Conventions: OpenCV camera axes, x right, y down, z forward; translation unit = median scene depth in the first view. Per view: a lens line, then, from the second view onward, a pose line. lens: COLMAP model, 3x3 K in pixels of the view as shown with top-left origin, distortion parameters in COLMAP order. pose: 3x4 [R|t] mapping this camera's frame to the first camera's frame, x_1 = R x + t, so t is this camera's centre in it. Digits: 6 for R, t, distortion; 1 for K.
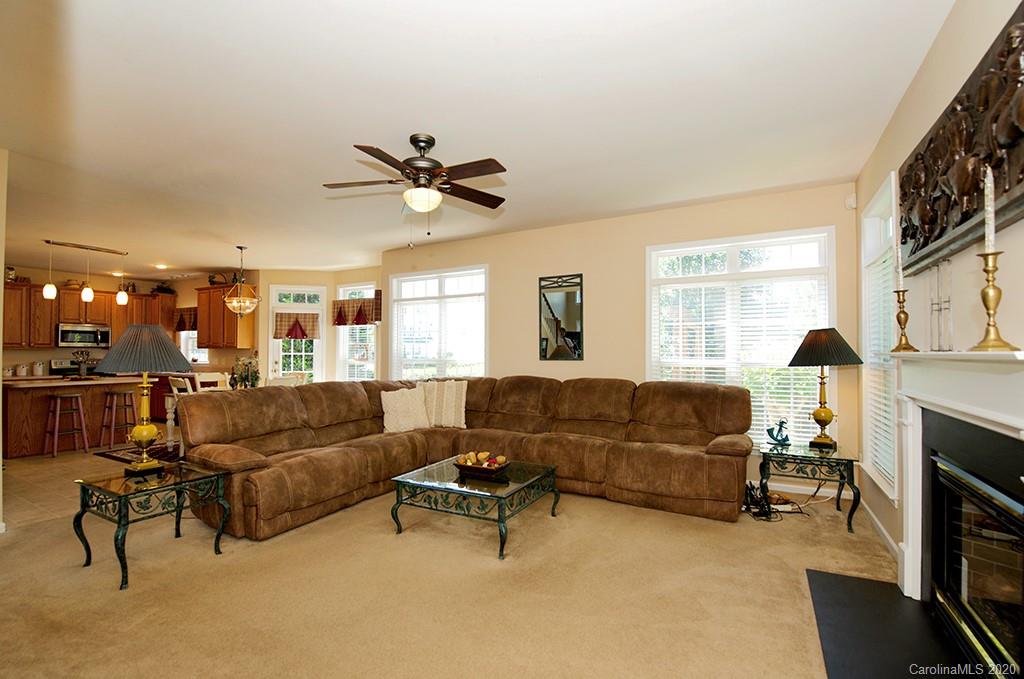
lens RADIAL K [[451.0, 0, 495.1], [0, 451.0, 350.0], [0, 0, 1]] dist [-0.014392, -0.001023]
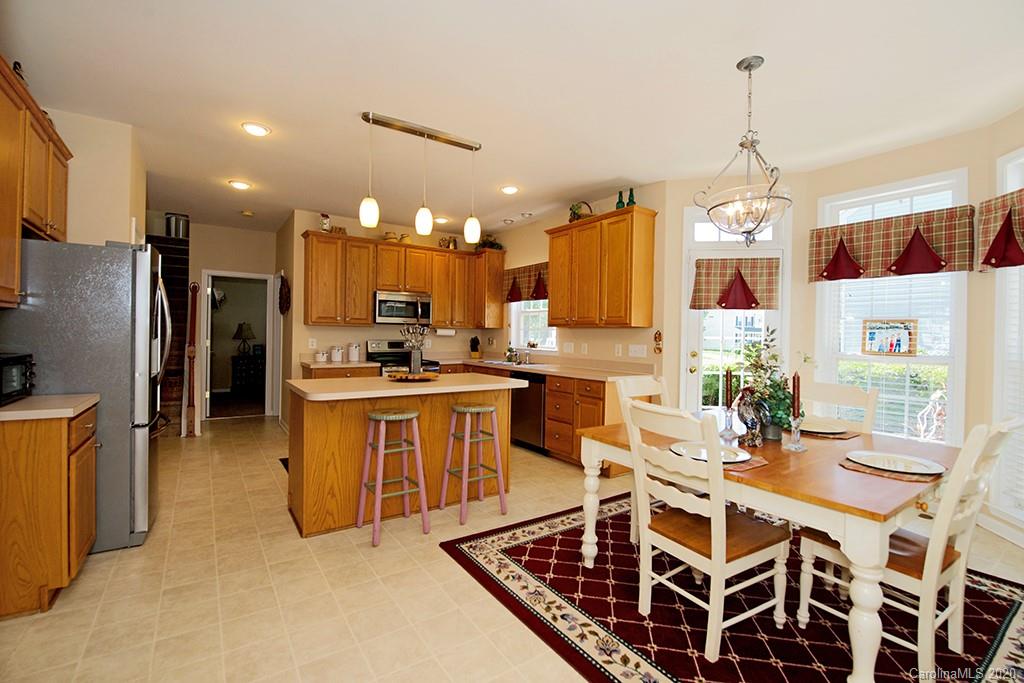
lens RADIAL K [[451.0, 0, 519.0], [0, 451.0, 339.8], [0, 0, 1]] dist [-0.014392, -0.001023]
pose [[0.898392, 0.018243, -0.438815, -0.439663], [-0.011514, 0.999772, 0.017990, 0.003944], [0.439043, -0.011109, 0.898397, 0.432938]]
